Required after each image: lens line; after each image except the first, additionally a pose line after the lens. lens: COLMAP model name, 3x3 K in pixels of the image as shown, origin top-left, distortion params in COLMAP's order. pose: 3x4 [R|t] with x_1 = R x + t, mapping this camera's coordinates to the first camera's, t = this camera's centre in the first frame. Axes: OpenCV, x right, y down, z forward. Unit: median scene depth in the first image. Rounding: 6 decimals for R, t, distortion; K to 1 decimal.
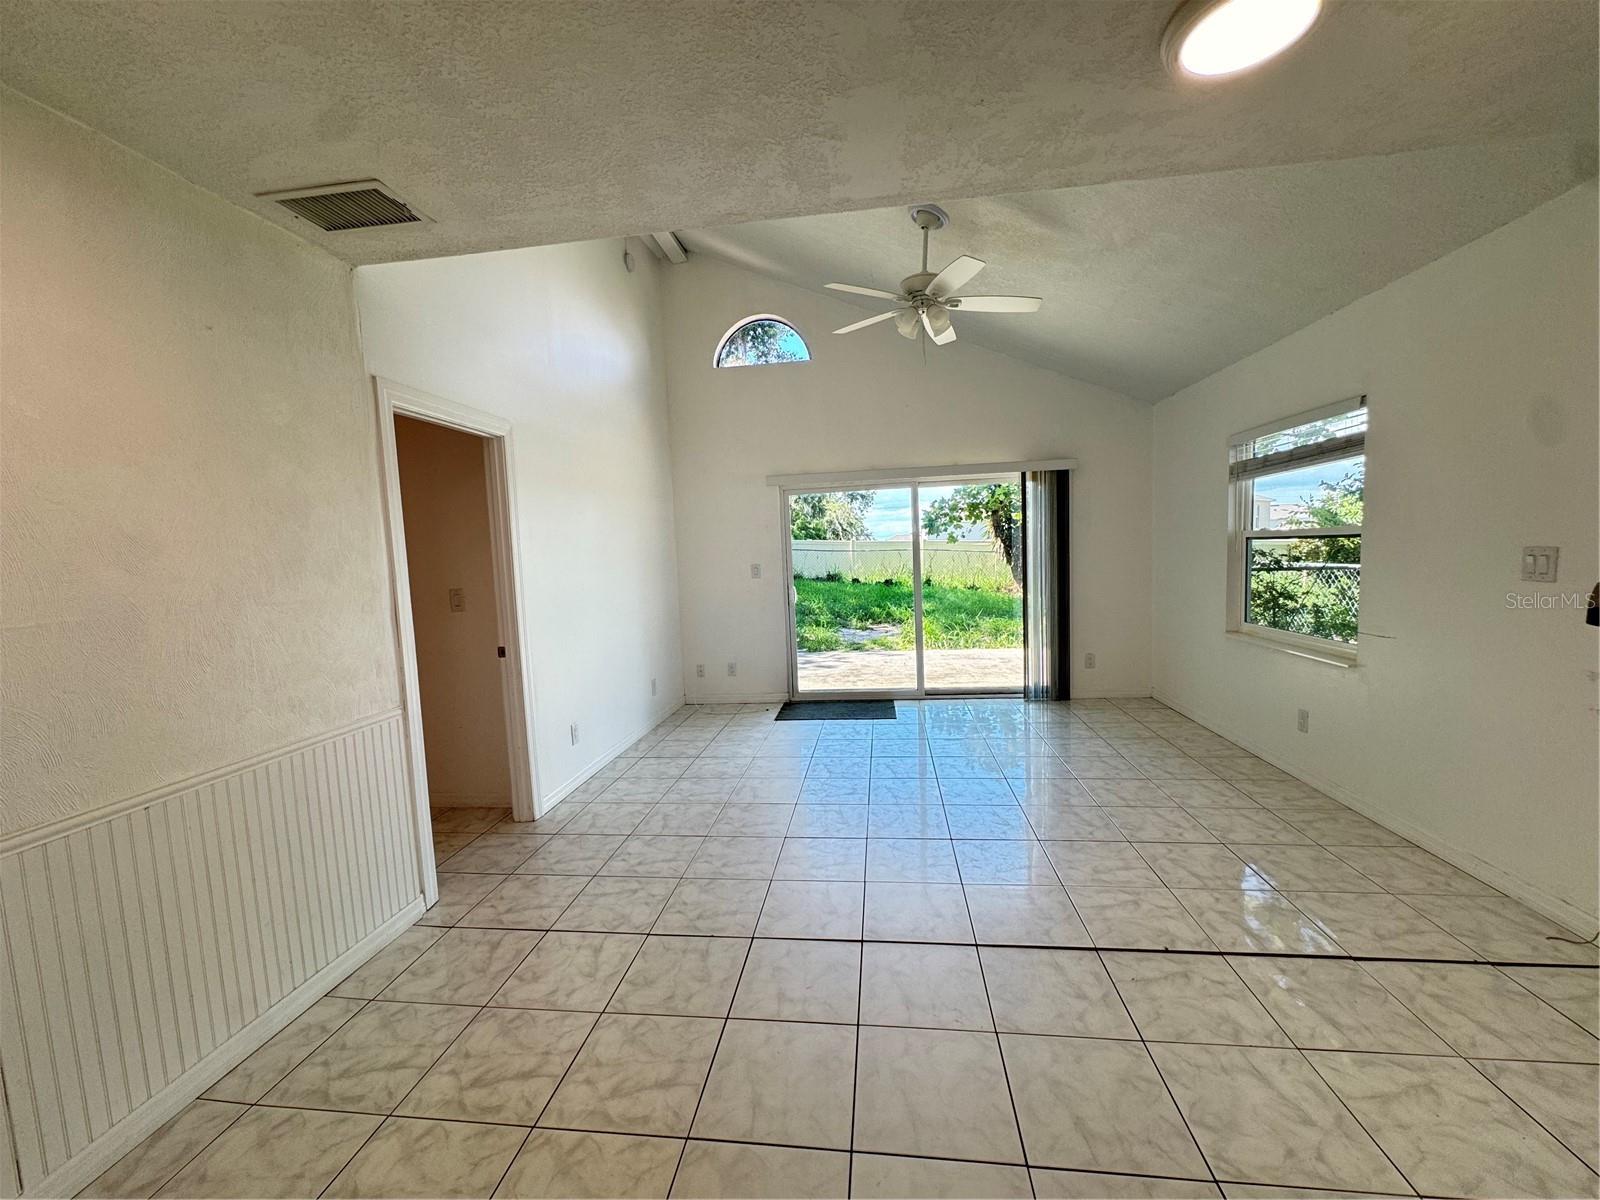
lens RADIAL K [[638.8, 0, 801.0], [0, 638.8, 606.5], [0, 0, 1]] dist [-0.002353, -0.000265]
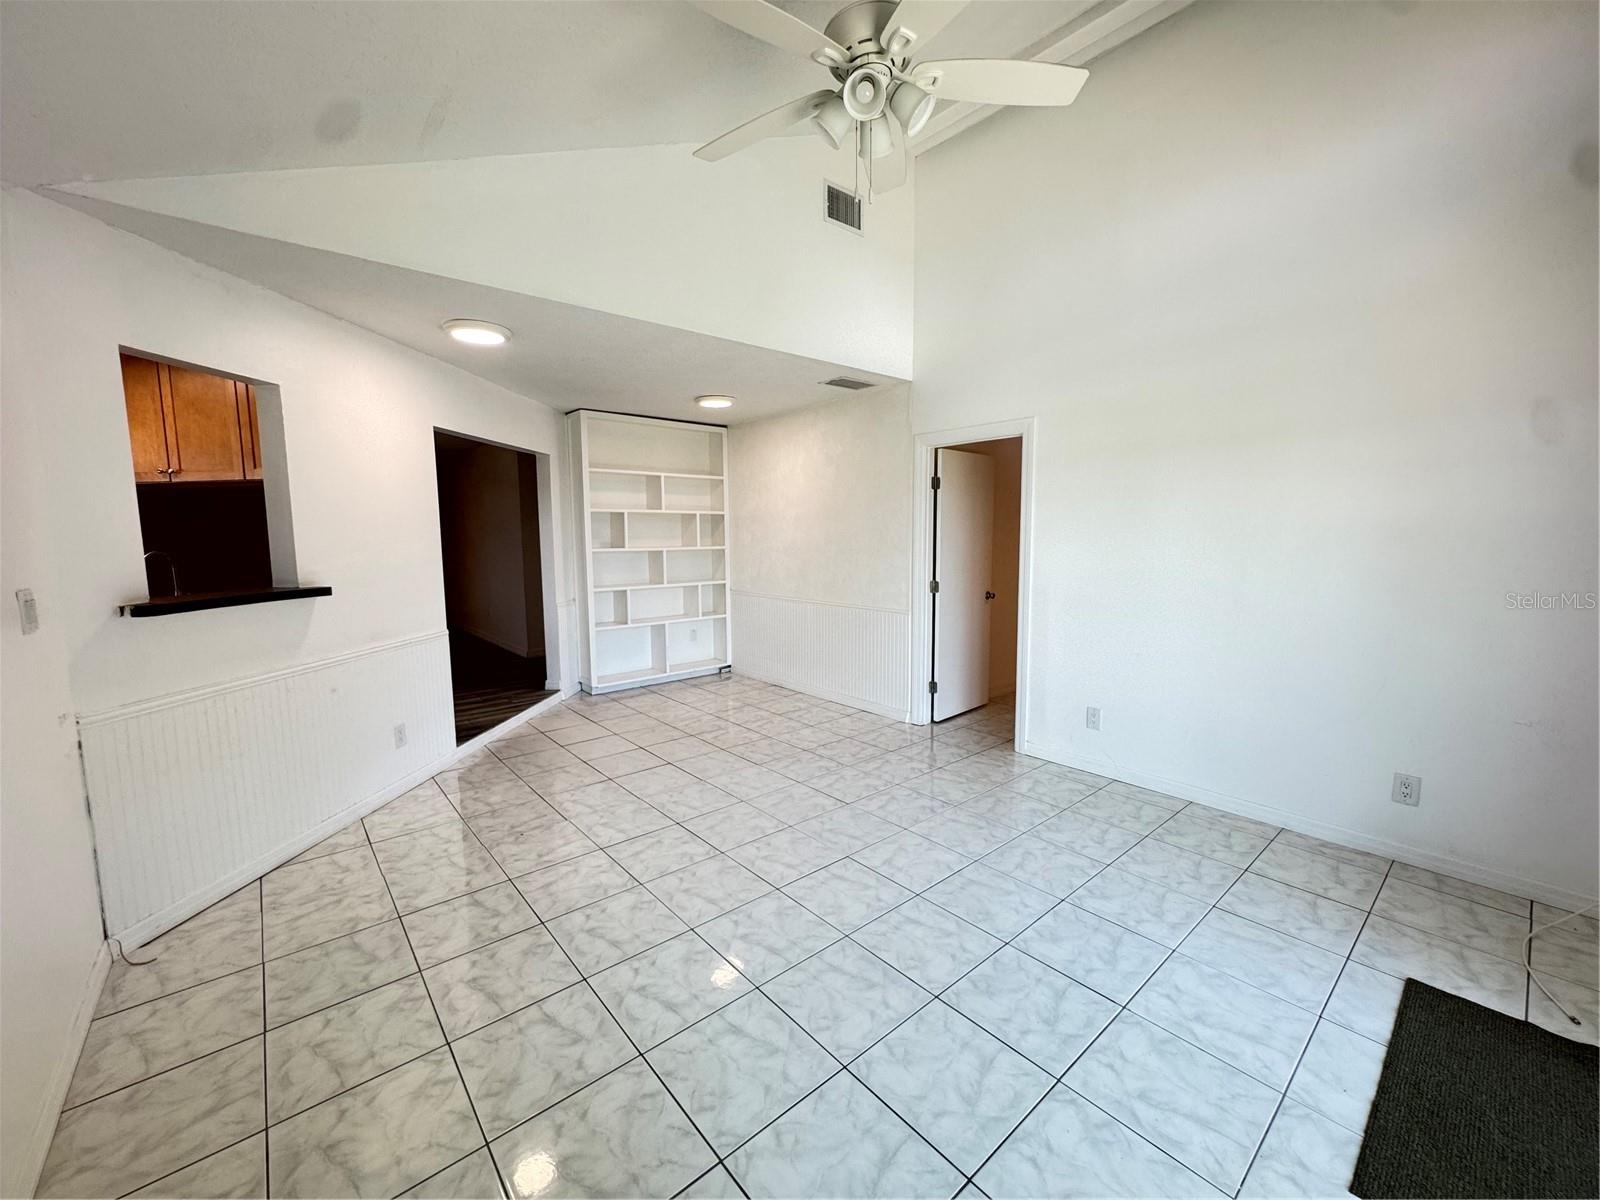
lens RADIAL K [[638.8, 0, 800.3], [0, 638.8, 601.8], [0, 0, 1]] dist [-0.002353, -0.000265]
pose [[-0.673647, 0.127437, -0.727983, 0.817611], [-0.028850, 0.979736, 0.198204, -0.199283], [0.738490, 0.154522, -0.656320, 1.680836]]
